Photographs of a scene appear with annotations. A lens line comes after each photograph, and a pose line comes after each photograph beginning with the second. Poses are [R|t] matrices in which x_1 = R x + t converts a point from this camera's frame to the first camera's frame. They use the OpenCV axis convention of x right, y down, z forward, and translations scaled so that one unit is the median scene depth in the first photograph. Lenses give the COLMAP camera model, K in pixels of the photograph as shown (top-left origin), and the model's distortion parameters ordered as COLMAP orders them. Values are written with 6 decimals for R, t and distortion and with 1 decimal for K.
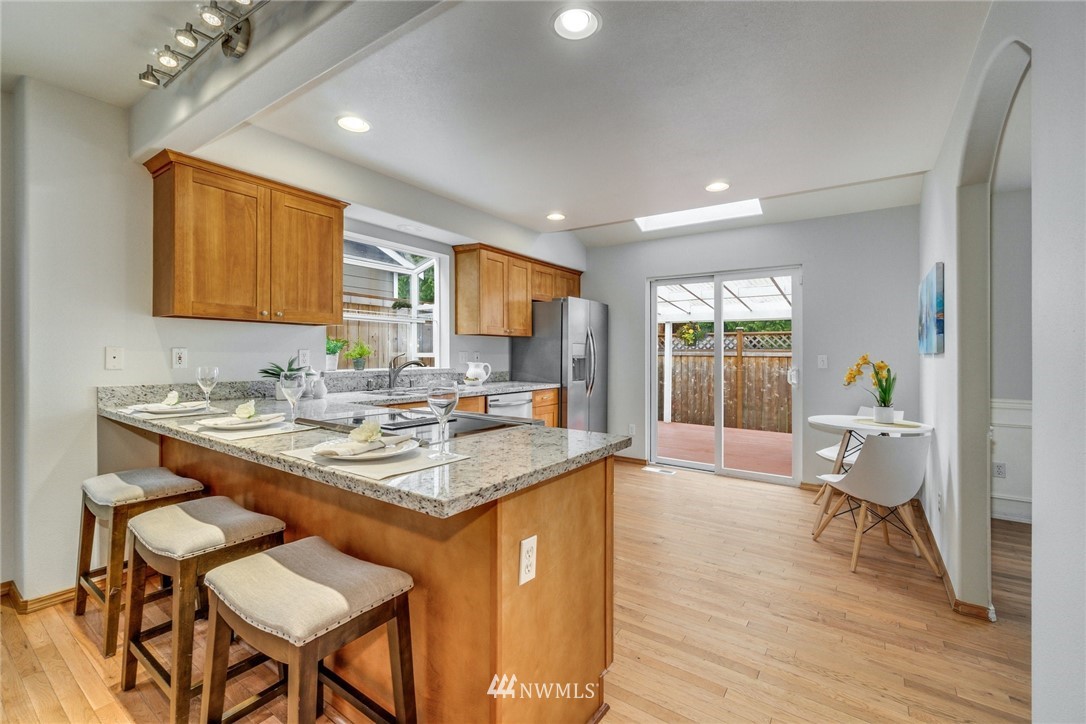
lens RADIAL K [[467.9, 0, 536.4], [0, 467.9, 359.9], [0, 0, 1]] dist [-0.001436, -0.000003]
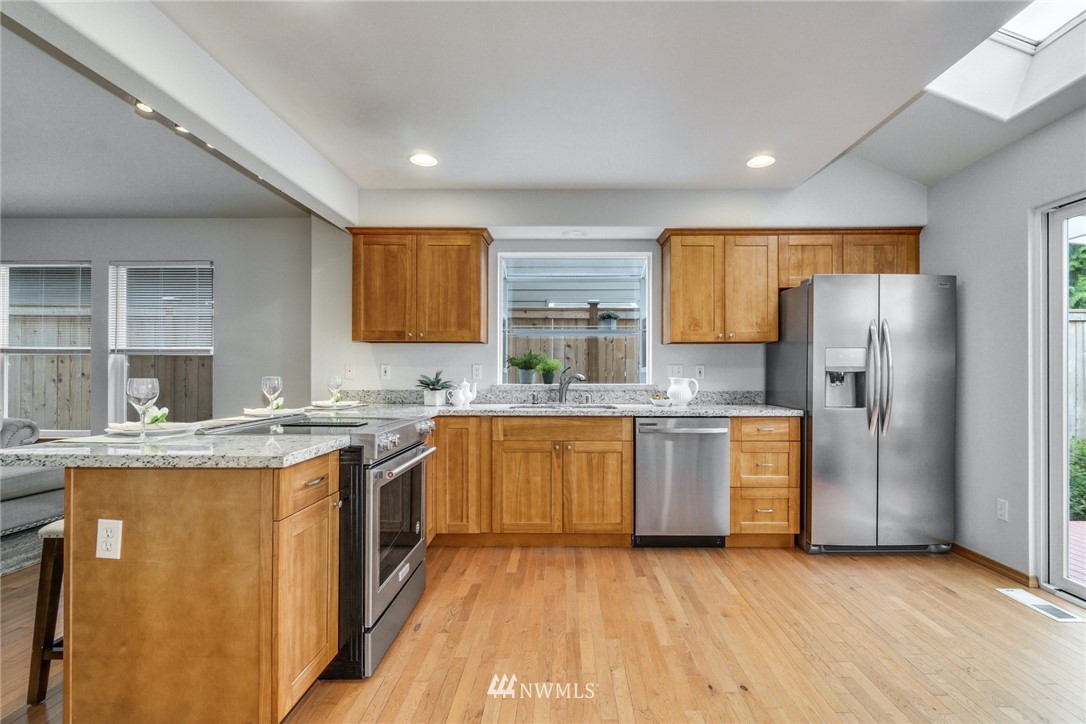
lens RADIAL K [[489.7, 0, 559.8], [0, 489.7, 378.1], [0, 0, 1]] dist [-0.003111, 0.000054]
pose [[0.573760, -0.005019, -0.819008, 0.441933], [-0.006750, 0.999918, -0.010856, 0.016584], [0.818996, 0.011757, 0.573679, 0.352776]]
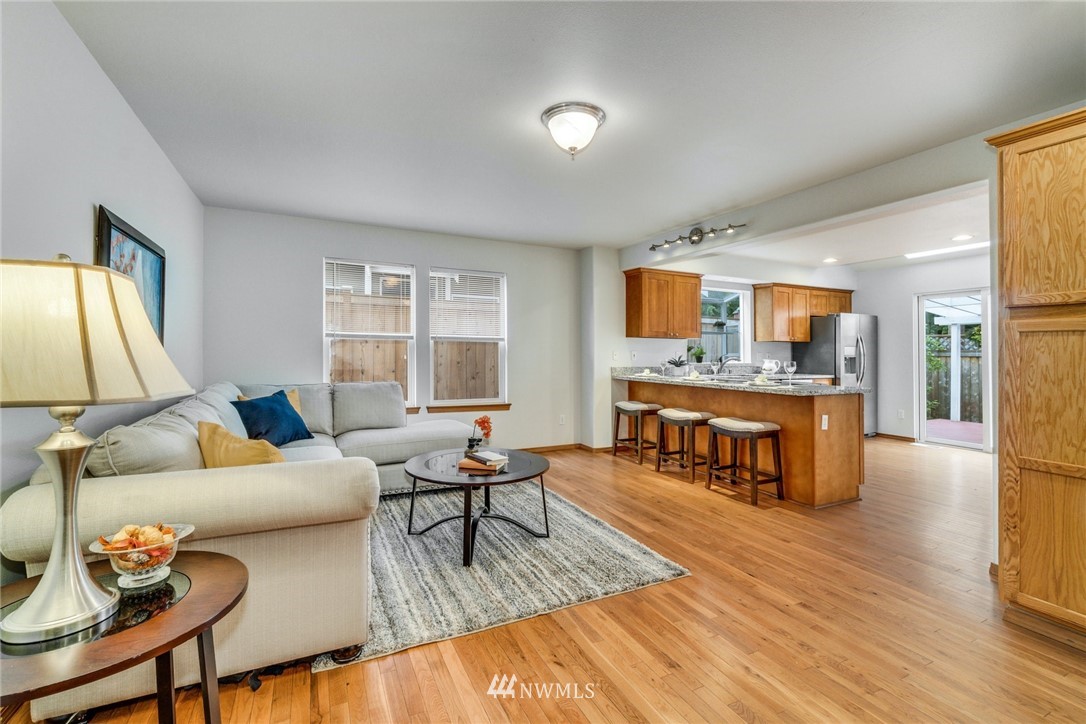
lens RADIAL K [[478.4, 0, 538.8], [0, 478.4, 352.4], [0, 0, 1]] dist [0.000619, 0.000128]
pose [[0.879203, -0.005445, -0.476416, -0.047265], [-0.005293, 0.999761, -0.021196, 0.018862], [0.476418, 0.021157, 0.878964, -0.730114]]
